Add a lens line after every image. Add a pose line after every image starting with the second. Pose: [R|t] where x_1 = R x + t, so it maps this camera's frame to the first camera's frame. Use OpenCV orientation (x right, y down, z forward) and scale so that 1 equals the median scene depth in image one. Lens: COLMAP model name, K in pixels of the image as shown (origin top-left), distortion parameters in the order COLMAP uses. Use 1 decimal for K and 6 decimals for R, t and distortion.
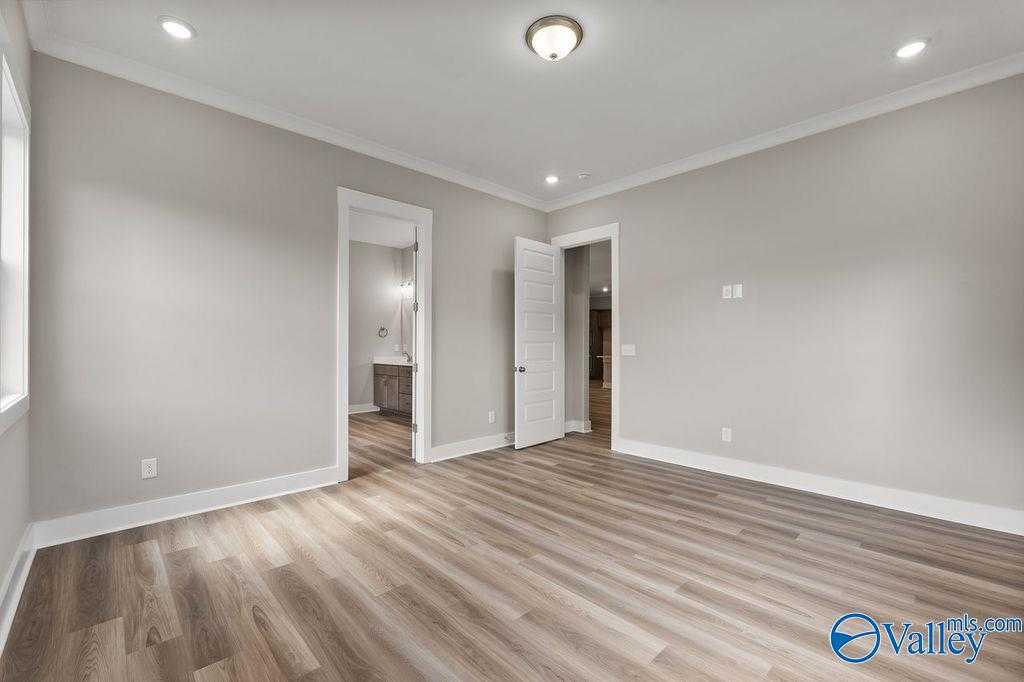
lens RADIAL K [[429.3, 0, 512.0], [0, 429.3, 341.0], [0, 0, 1]] dist [-0.000321, -0.000047]
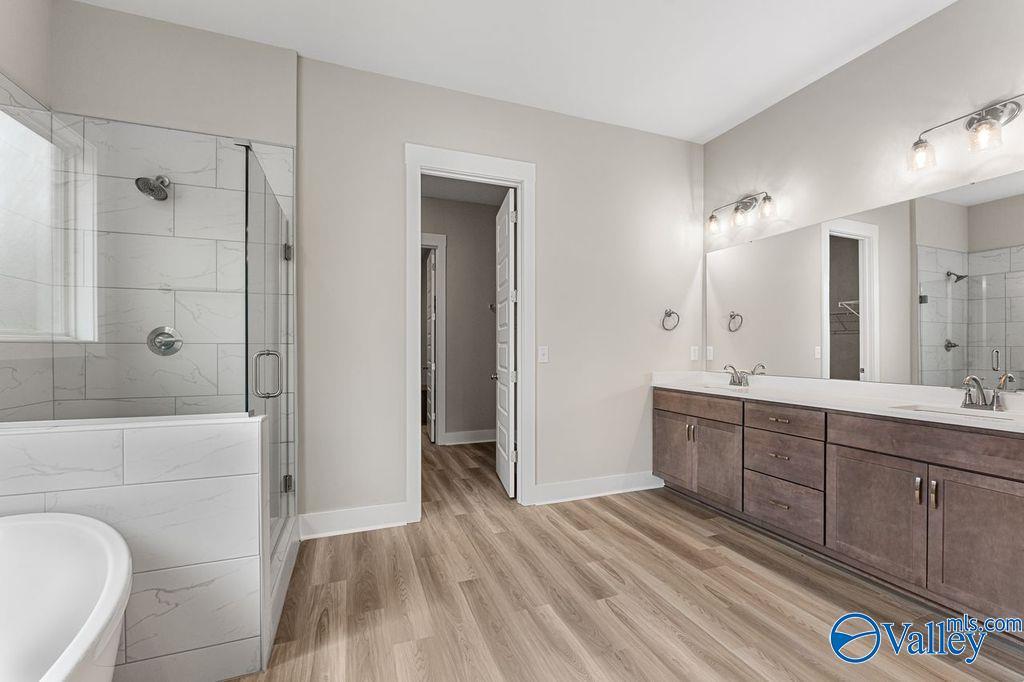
lens RADIAL K [[429.3, 0, 512.0], [0, 429.3, 341.0], [0, 0, 1]] dist [-0.000321, -0.000047]
pose [[0.924926, 0.000006, -0.380148, -0.280891], [-0.000455, 0.999999, -0.001090, 0.002945], [0.380148, 0.001181, 0.924925, 0.497673]]
